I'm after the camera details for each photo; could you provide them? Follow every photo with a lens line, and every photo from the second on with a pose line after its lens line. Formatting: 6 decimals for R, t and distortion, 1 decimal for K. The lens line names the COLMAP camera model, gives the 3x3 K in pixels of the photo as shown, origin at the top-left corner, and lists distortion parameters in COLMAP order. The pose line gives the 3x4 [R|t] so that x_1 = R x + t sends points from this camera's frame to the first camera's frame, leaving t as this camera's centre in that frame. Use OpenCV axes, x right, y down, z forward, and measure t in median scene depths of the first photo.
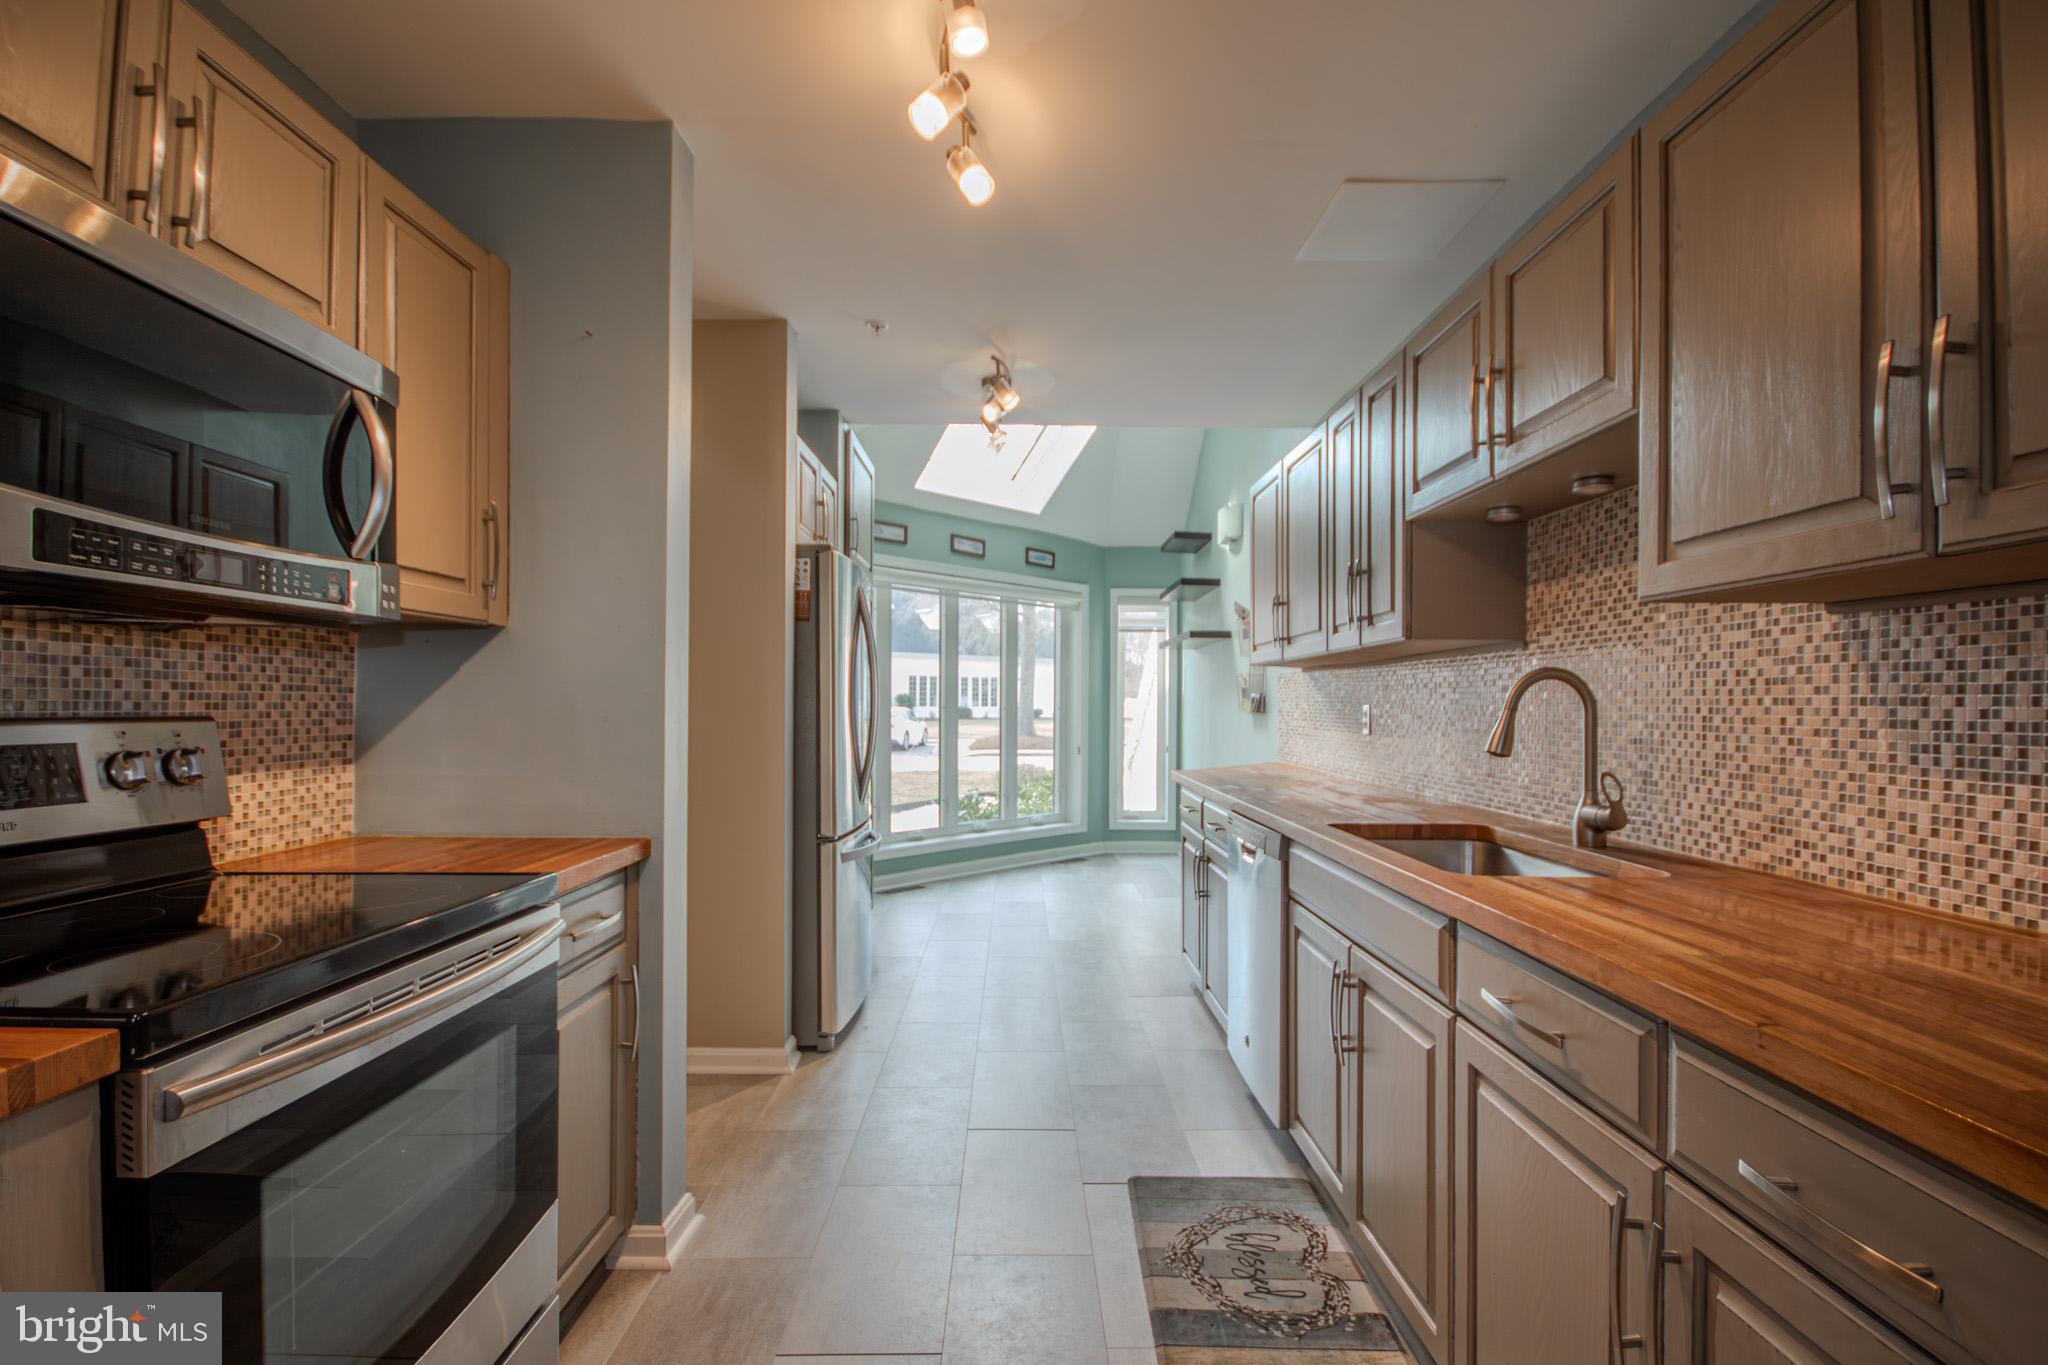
lens RADIAL K [[982.1, 0, 1049.7], [0, 982.1, 706.9], [0, 0, 1]] dist [0.001692, -0.006963]
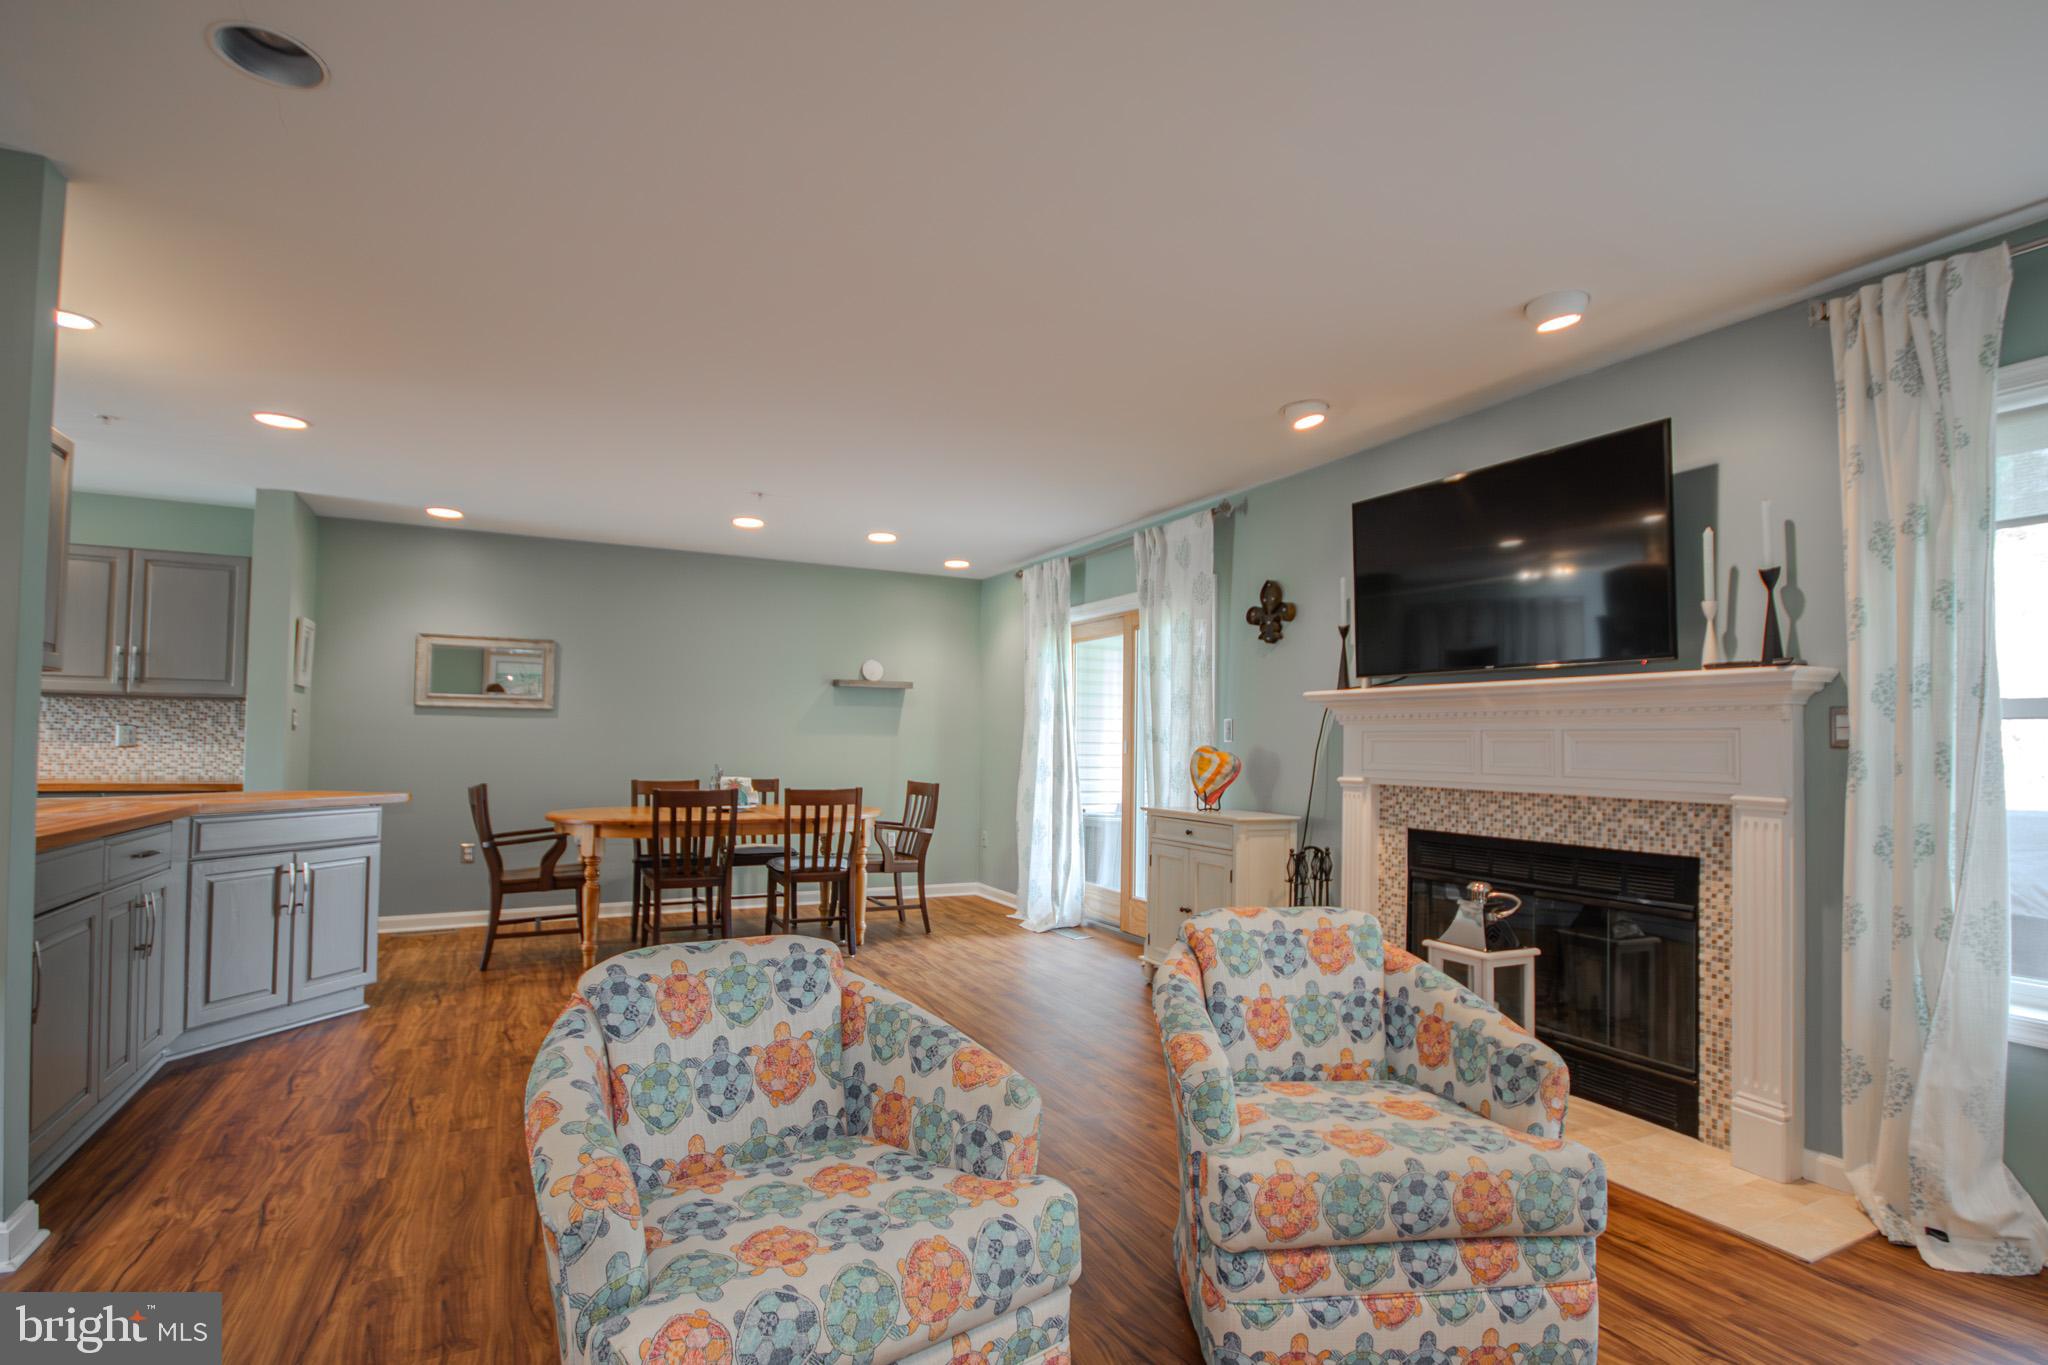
lens RADIAL K [[982.1, 0, 1012.2], [0, 982.1, 679.2], [0, 0, 1]] dist [0.001692, -0.006963]
pose [[-0.432186, 0.046635, 0.900578, -2.596582], [-0.009646, 0.998366, -0.056328, 0.002249], [-0.901733, -0.033031, -0.431030, -0.418958]]
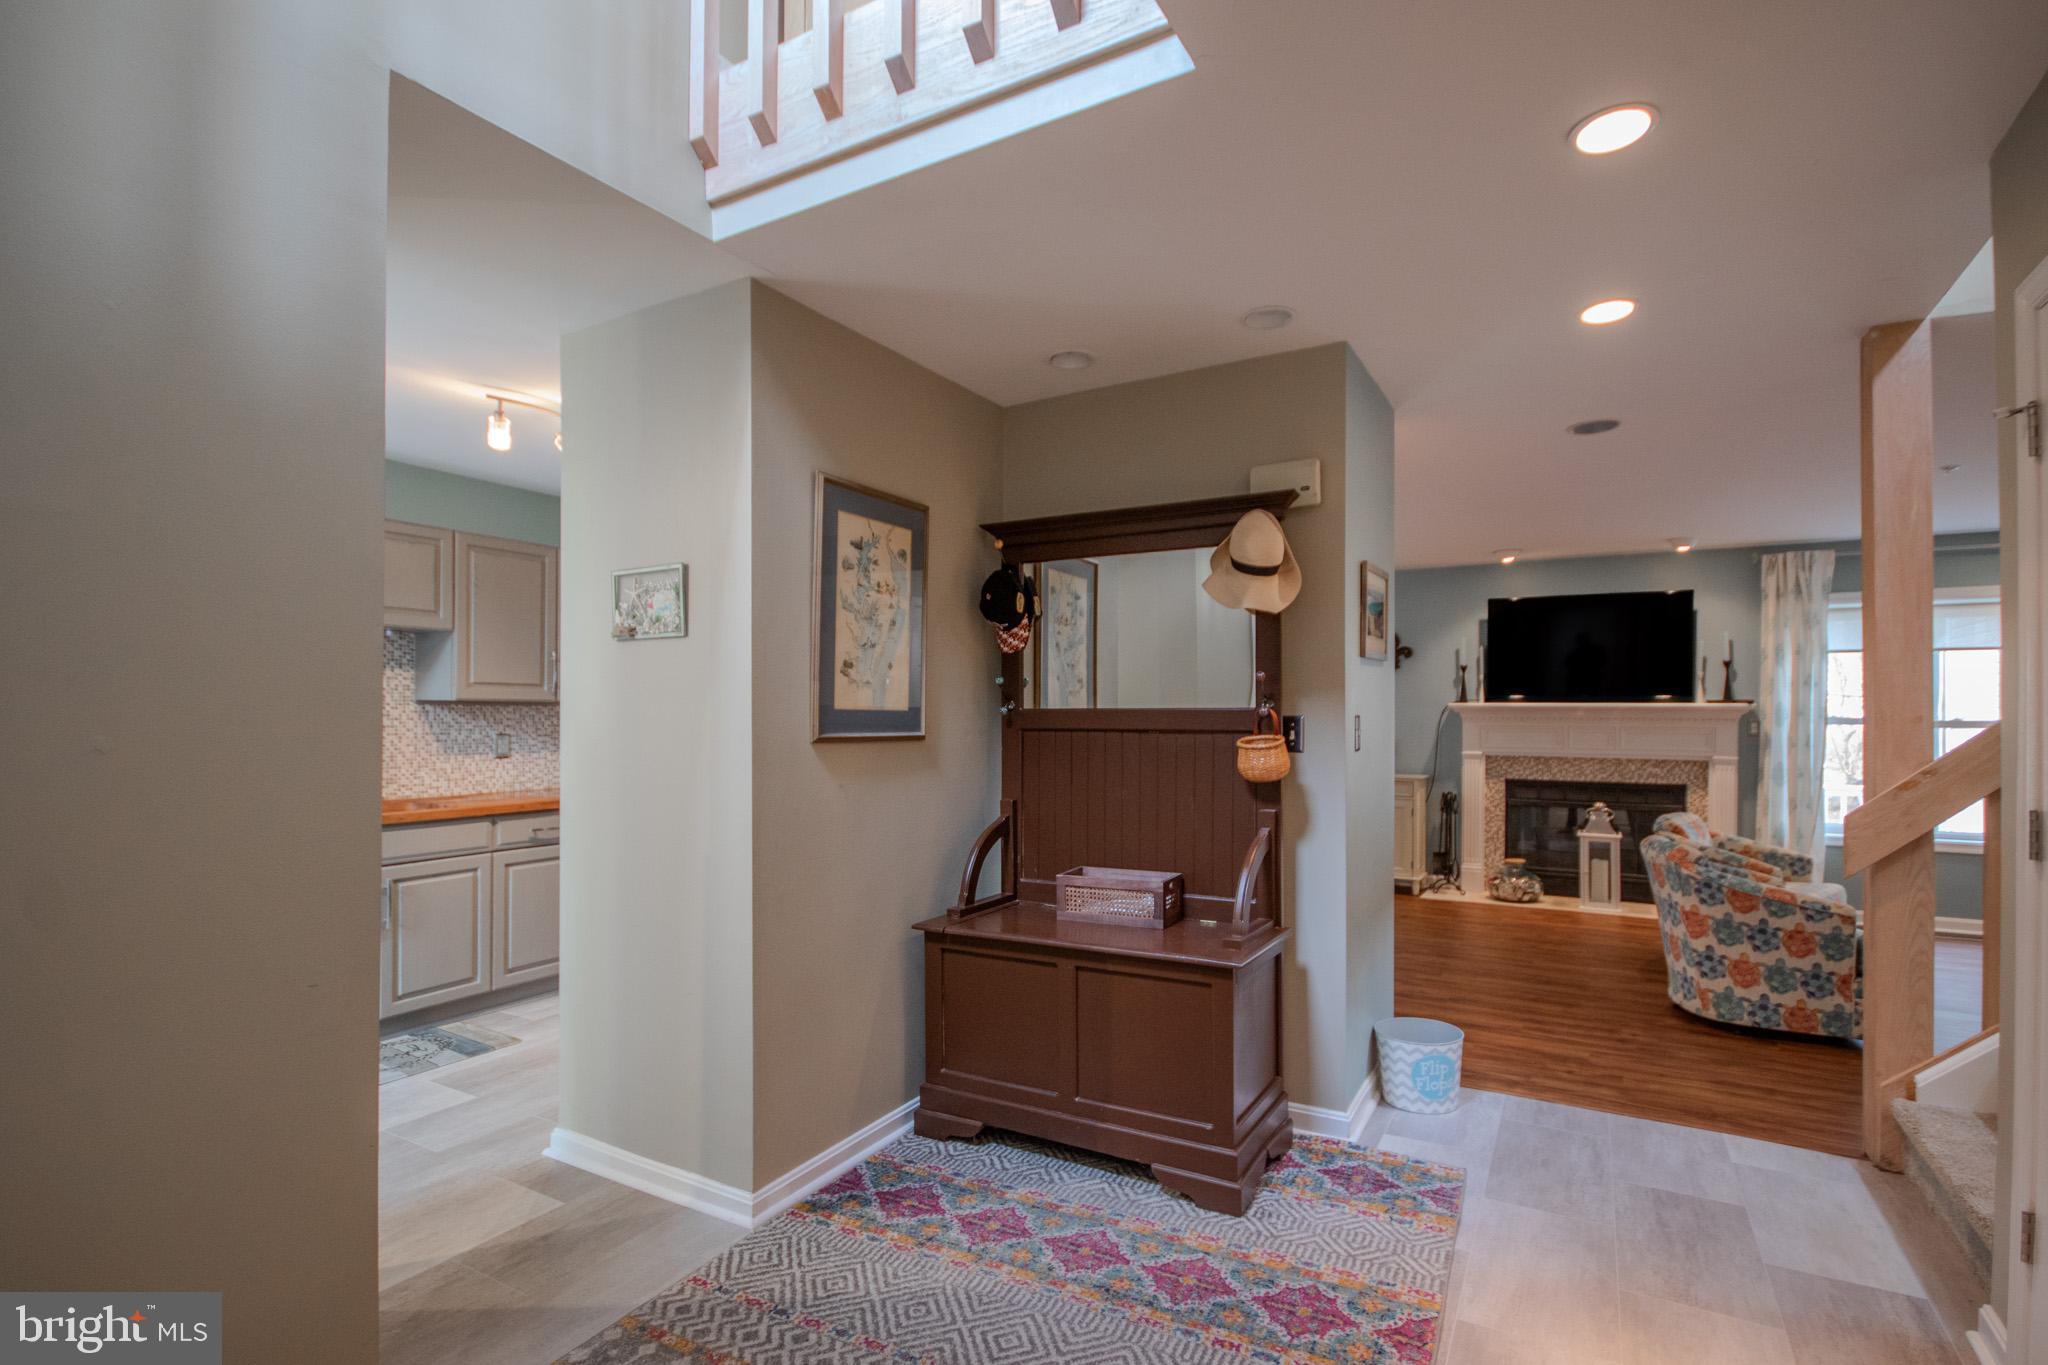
lens RADIAL K [[982.1, 0, 1016.5], [0, 982.1, 692.2], [0, 0, 1]] dist [0.001692, -0.006963]
pose [[-0.855661, 0.002538, 0.517530, -1.583366], [-0.005485, 0.999887, -0.013973, -0.070172], [-0.517507, -0.014795, -0.855551, 1.827299]]
